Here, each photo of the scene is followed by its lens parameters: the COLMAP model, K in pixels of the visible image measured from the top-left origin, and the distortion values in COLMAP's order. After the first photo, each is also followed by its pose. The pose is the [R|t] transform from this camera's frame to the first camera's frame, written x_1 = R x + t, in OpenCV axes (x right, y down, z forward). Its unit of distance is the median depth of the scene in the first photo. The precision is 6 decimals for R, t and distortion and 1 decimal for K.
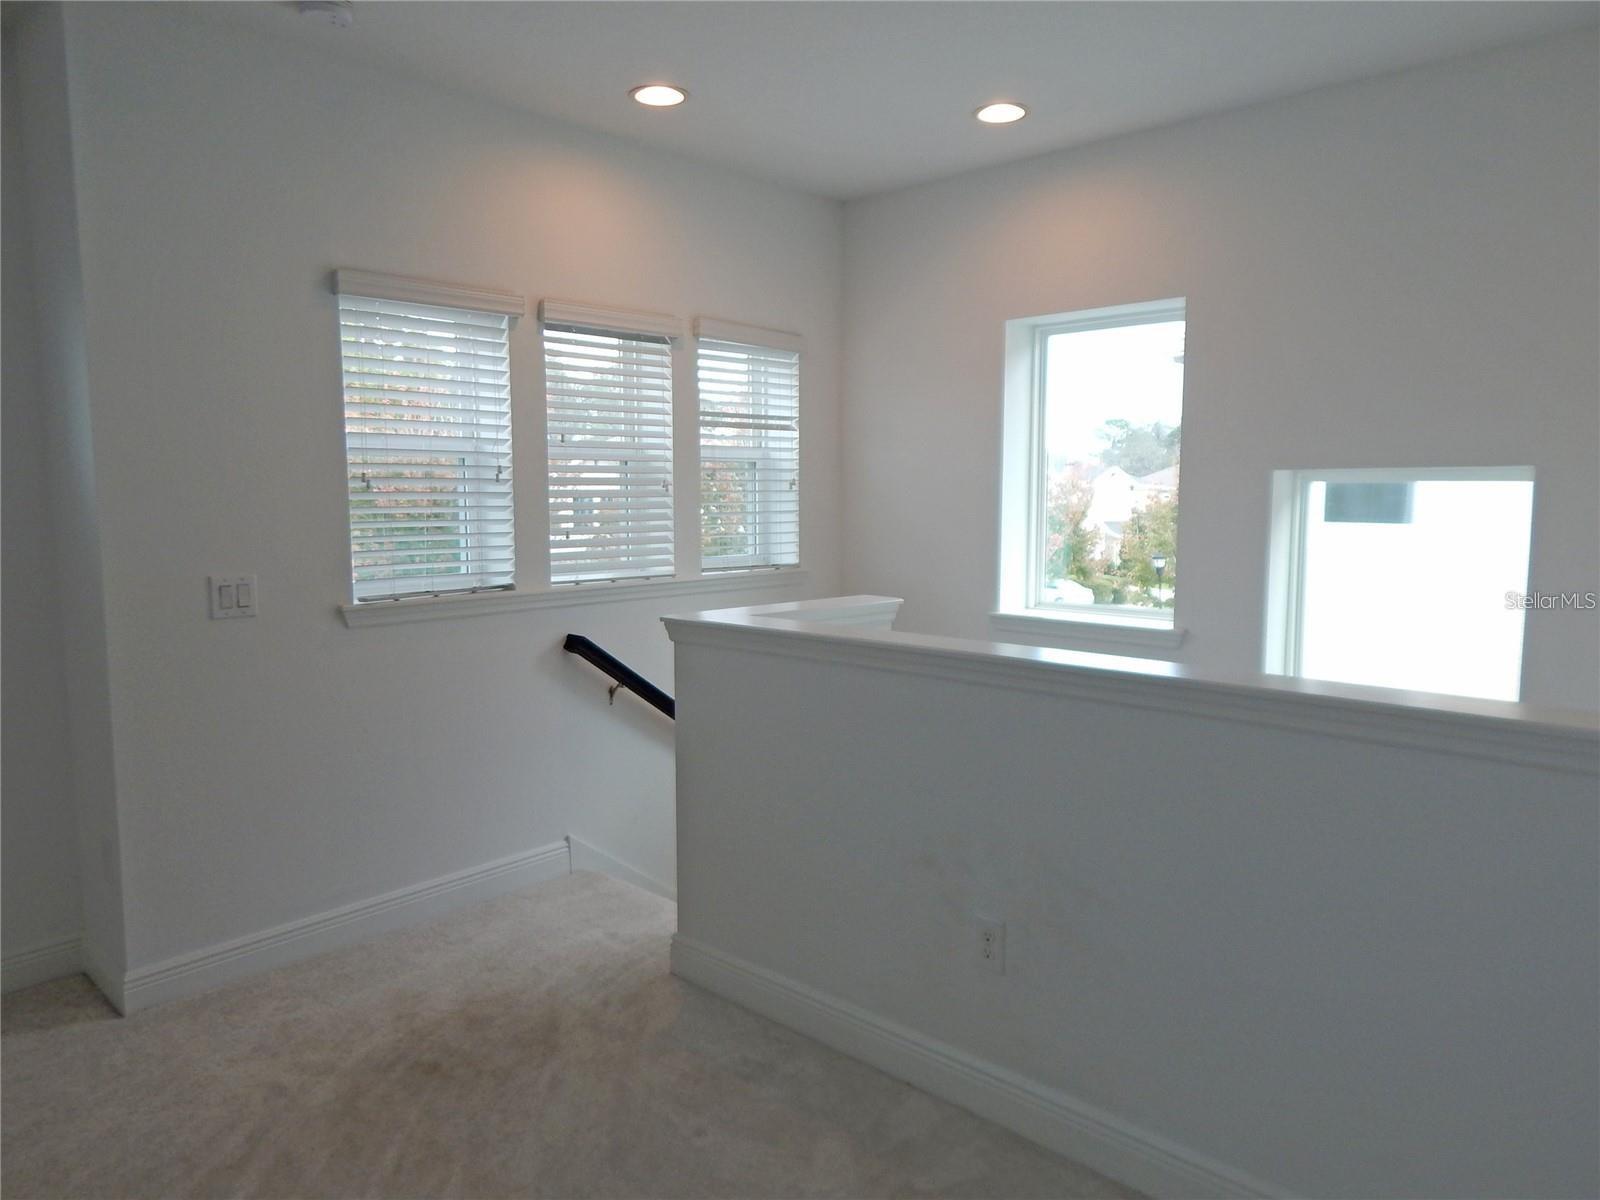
lens RADIAL K [[1059.5, 0, 807.9], [0, 1059.5, 594.3], [0, 0, 1]] dist [0.012399, -0.000249]
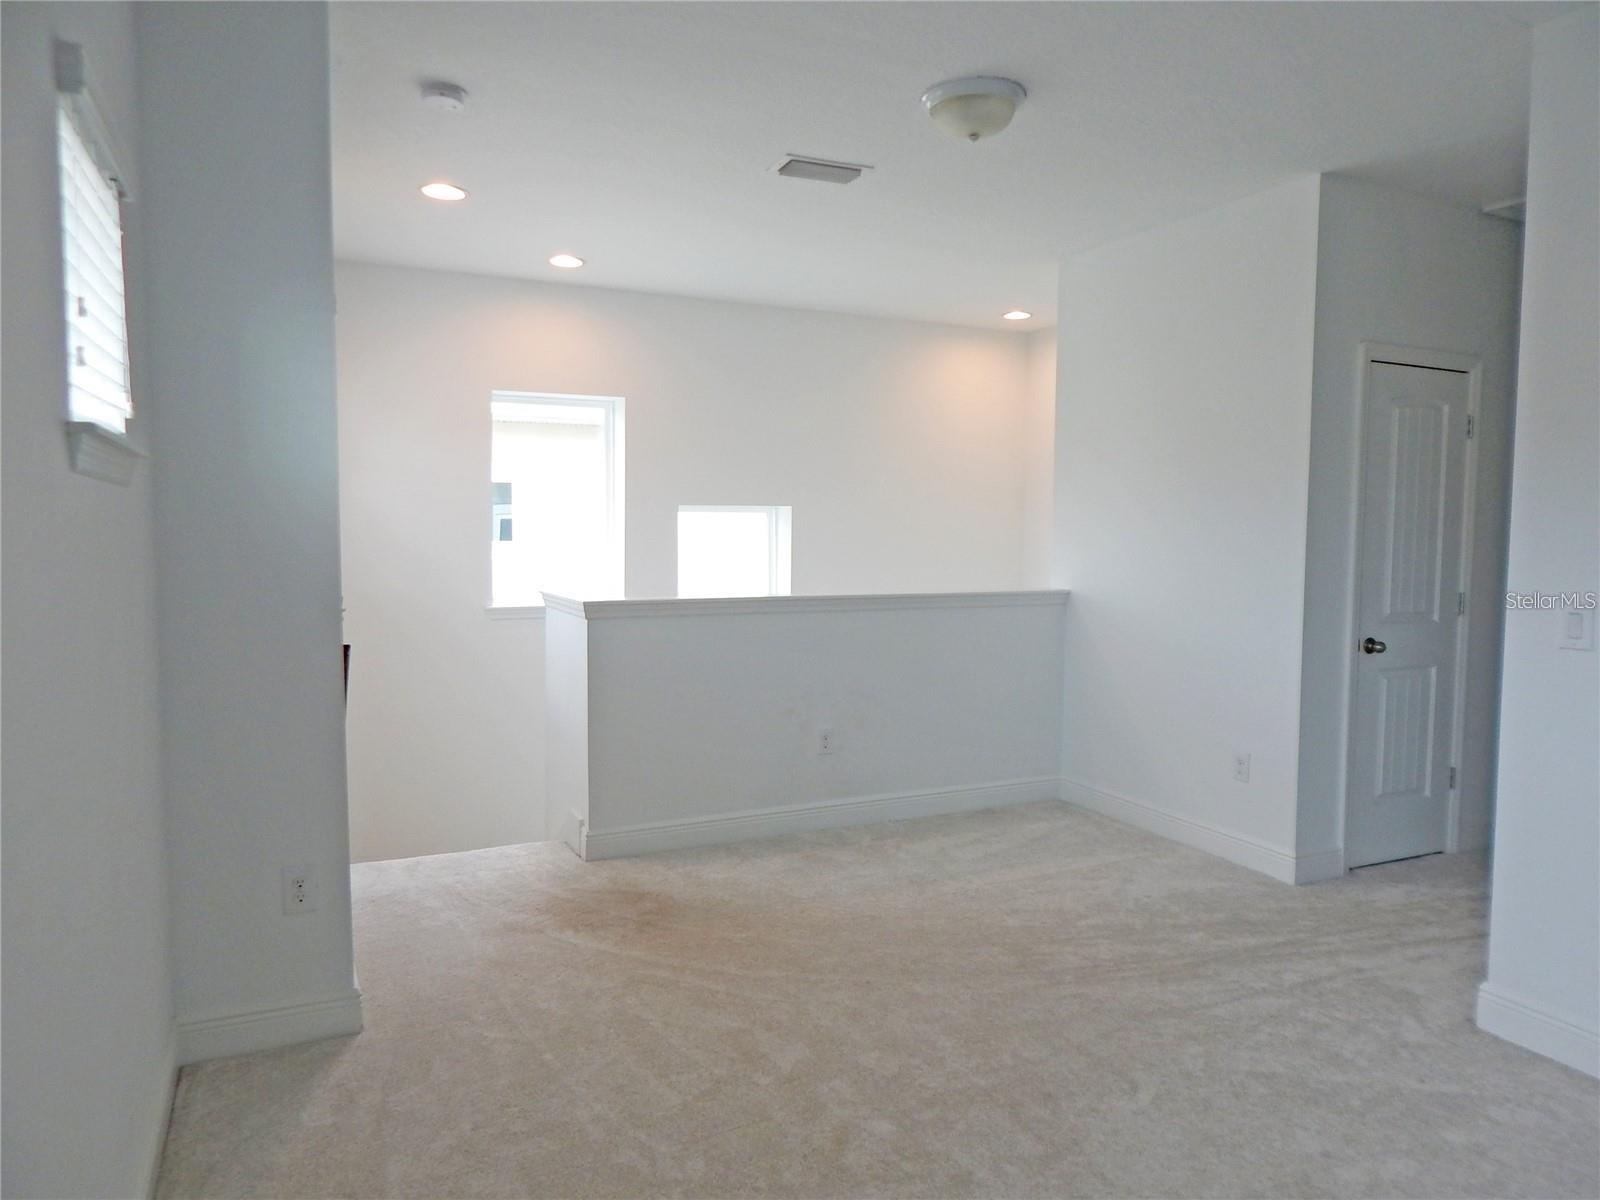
lens RADIAL K [[1059.5, 0, 807.9], [0, 1059.5, 594.3], [0, 0, 1]] dist [0.012399, -0.000249]
pose [[0.426482, -0.062858, 0.902309, -1.259632], [0.102600, 0.994505, 0.020786, 0.011986], [-0.898658, 0.083713, 0.430588, 0.136977]]
